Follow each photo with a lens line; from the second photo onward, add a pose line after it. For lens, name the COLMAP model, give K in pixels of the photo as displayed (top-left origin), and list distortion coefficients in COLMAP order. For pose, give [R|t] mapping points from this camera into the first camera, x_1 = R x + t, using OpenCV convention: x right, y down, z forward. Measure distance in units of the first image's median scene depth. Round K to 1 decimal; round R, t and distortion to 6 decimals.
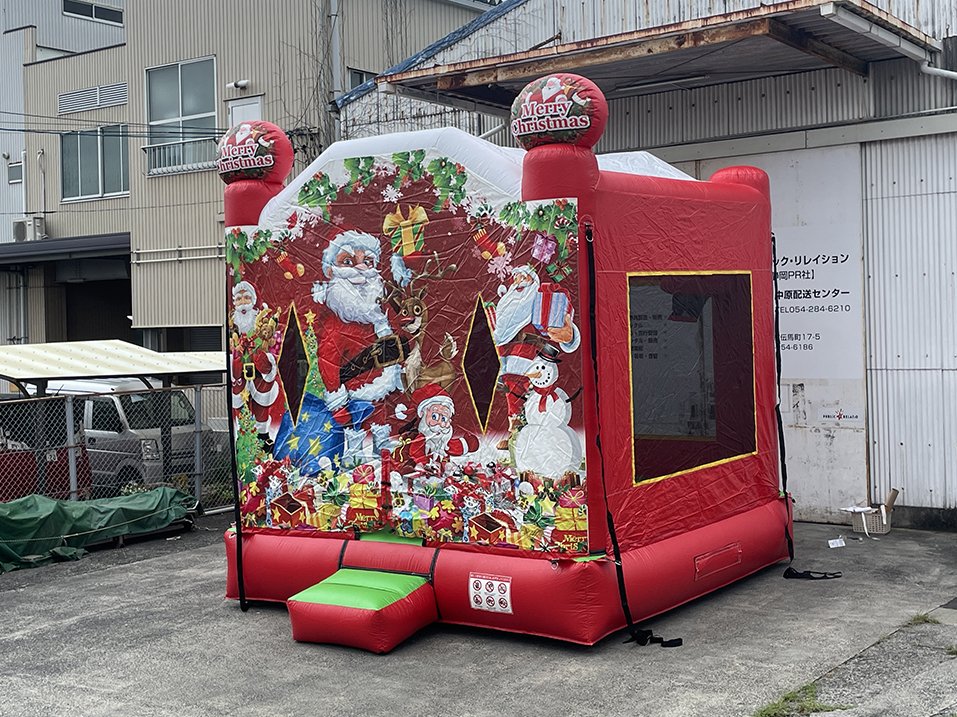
lens RADIAL K [[1378.3, 0, 501.3], [0, 1378.3, 333.4], [0, 0, 1]] dist [0.136485, -0.264008]
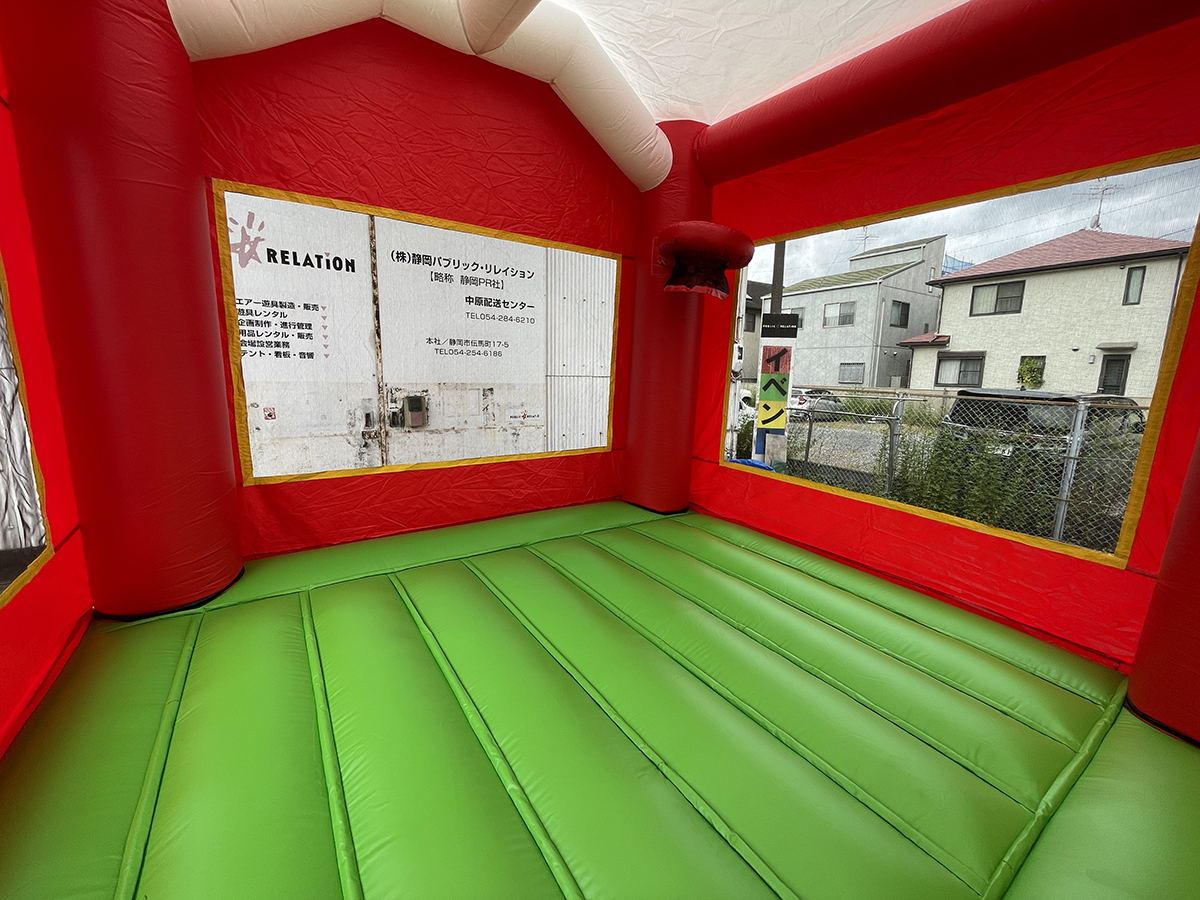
lens RADIAL K [[484.3, 0, 598.5], [0, 484.3, 449.3], [0, 0, 1]] dist [-0.001497, -0.000218]
pose [[0.356075, -0.116594, 0.927155, -0.122469], [-0.027002, 0.990487, 0.134929, 0.034176], [-0.934067, -0.073080, 0.349540, 0.885471]]
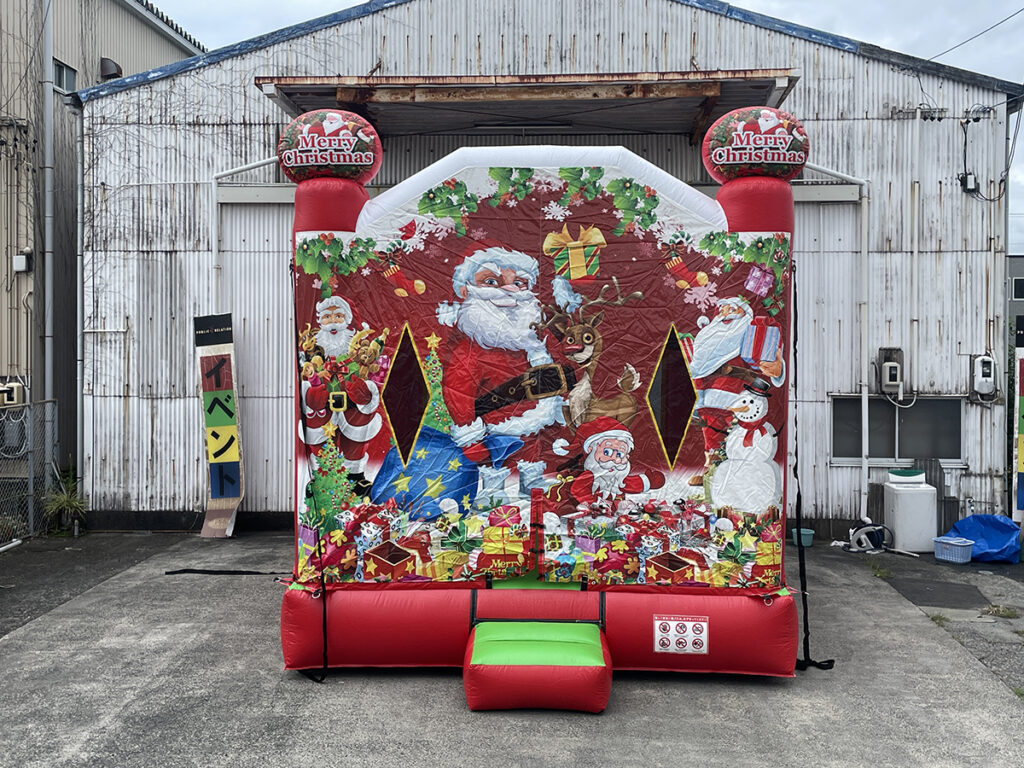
lens RADIAL K [[1176.5, 0, 515.2], [0, 1176.5, 362.5], [0, 0, 1]] dist [0.103604, -0.154662]
pose [[0.835906, 0.023221, 0.548381, -0.432248], [-0.024157, 0.999693, -0.005508, 0.004059], [-0.548340, -0.008643, 0.836211, 0.289348]]
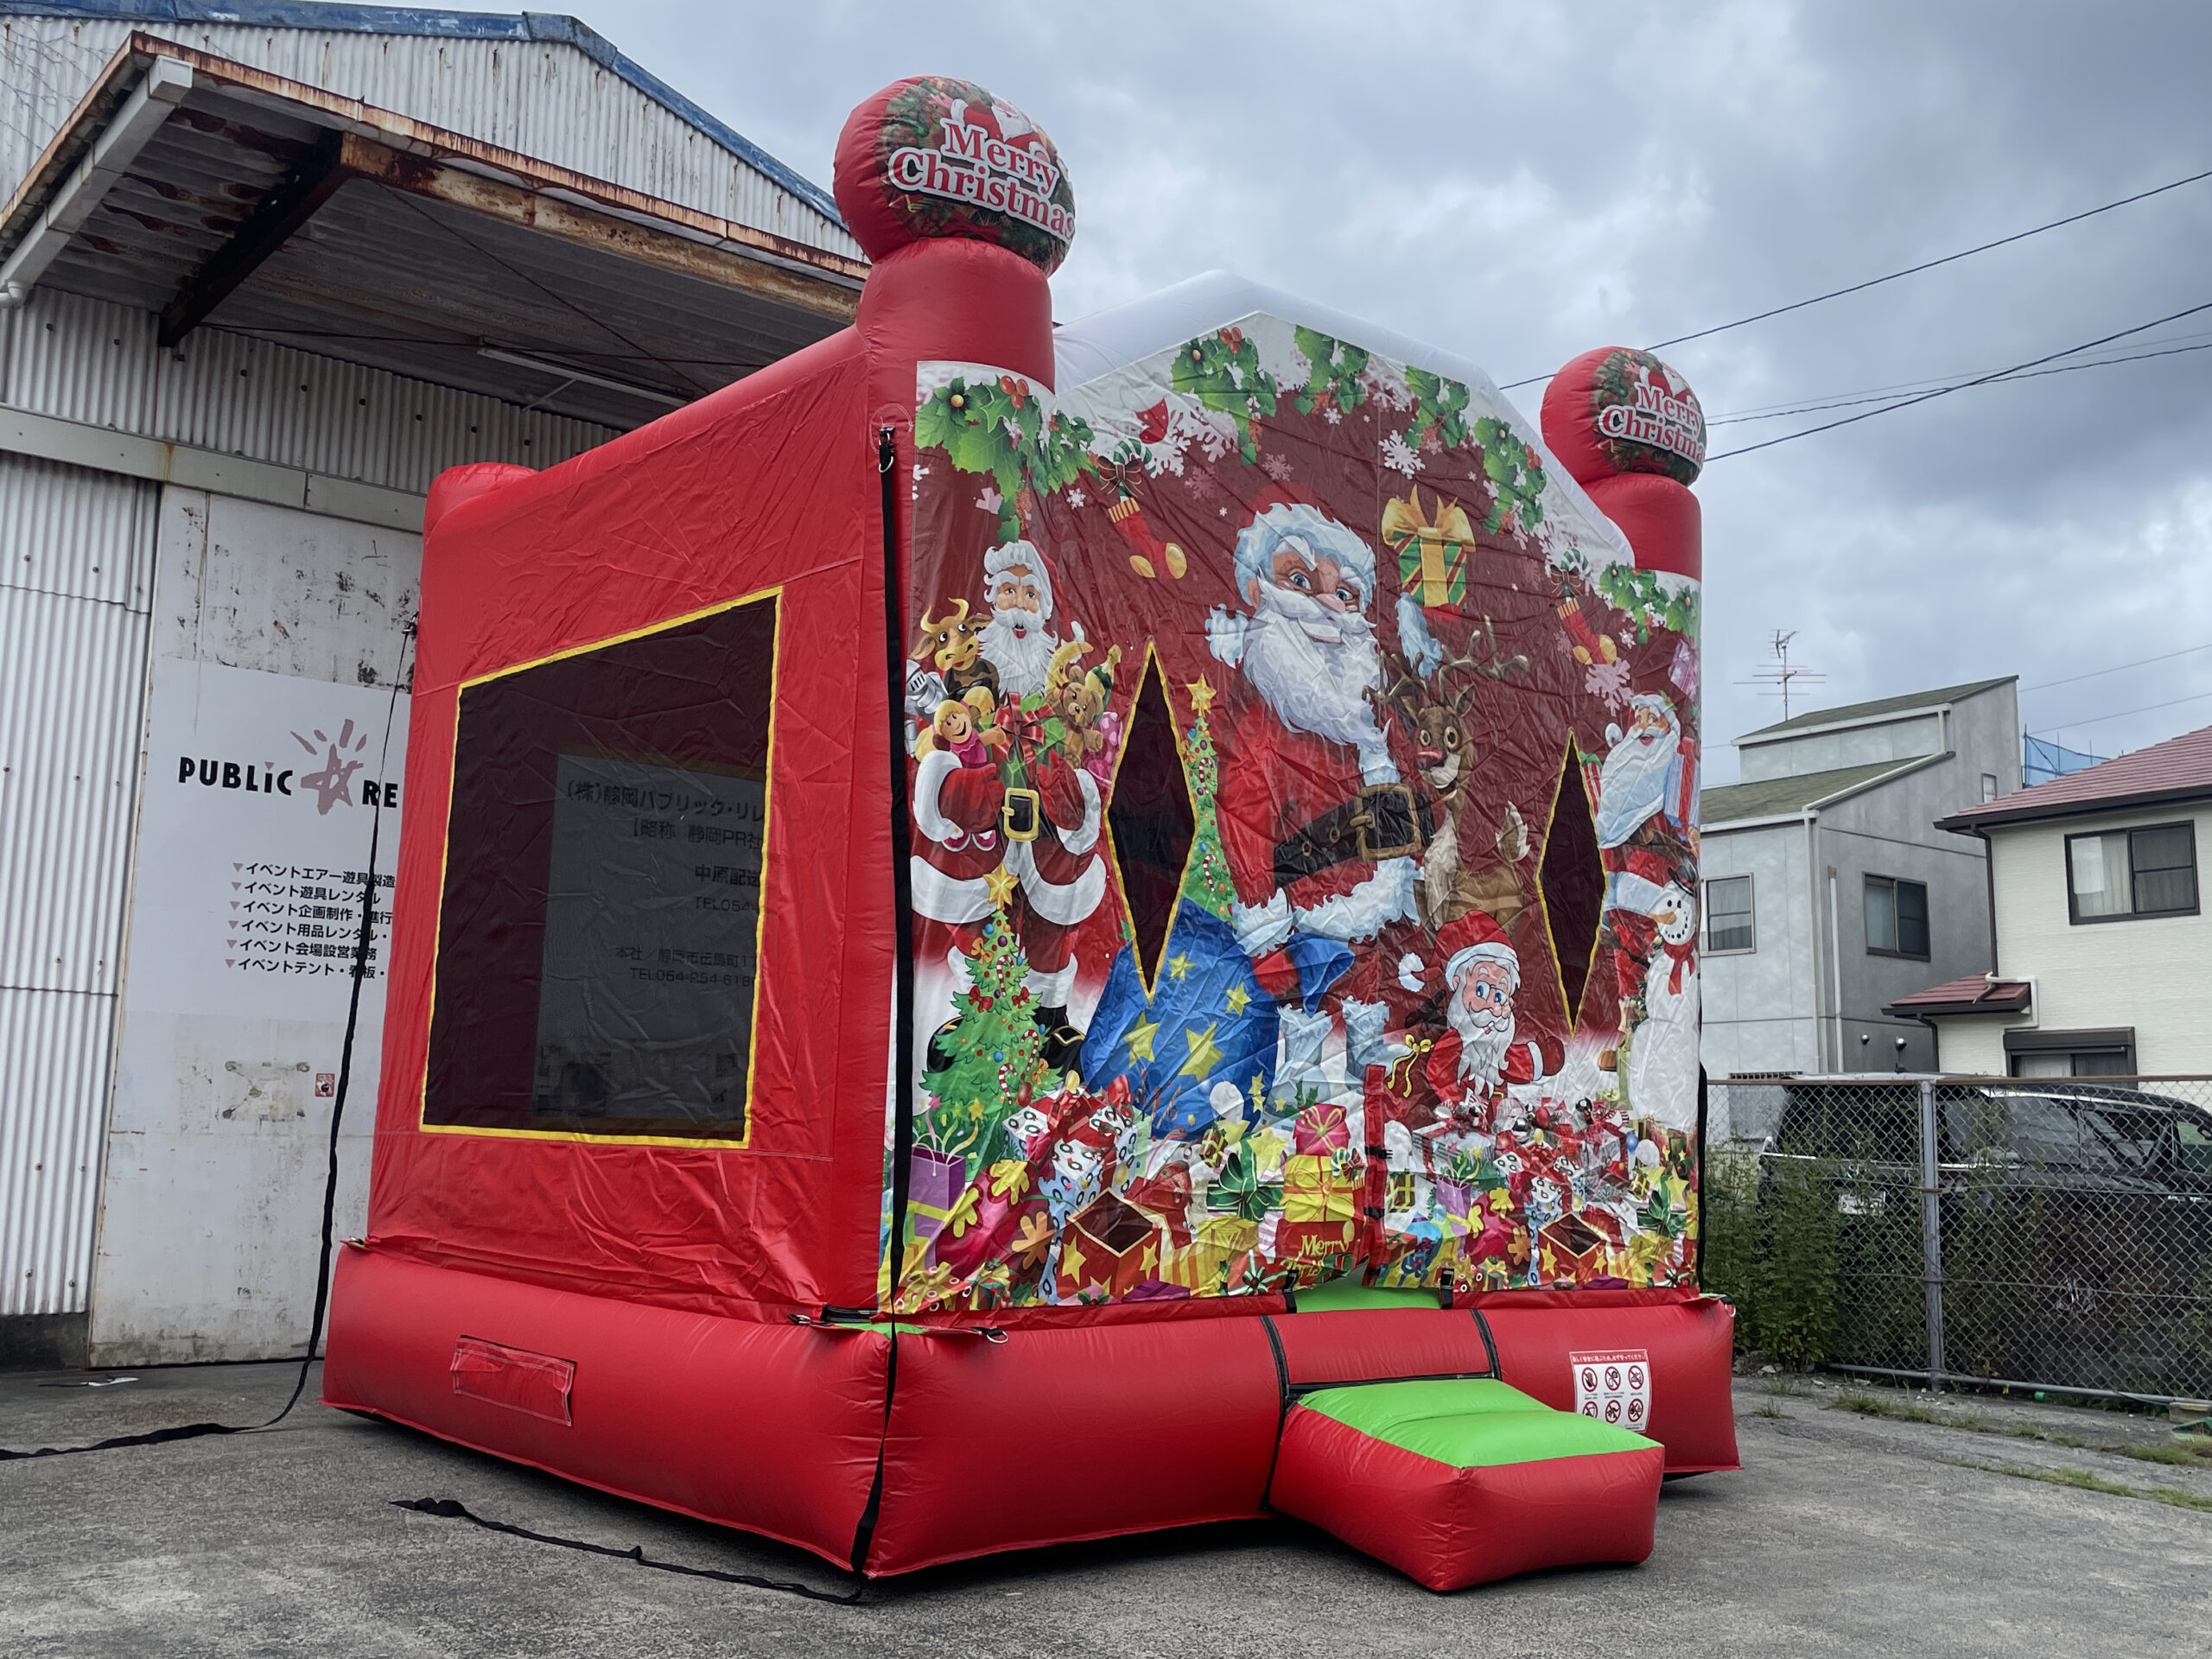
lens RADIAL K [[2180.6, 0, 1116.8], [0, 2180.6, 820.0], [0, 0, 1]] dist [0.123317, -0.187652]
pose [[0.253027, 0.180853, 0.950405, -0.581655], [-0.018589, 0.983100, -0.182126, 0.106819], [-0.967281, 0.028416, 0.252112, 0.747083]]
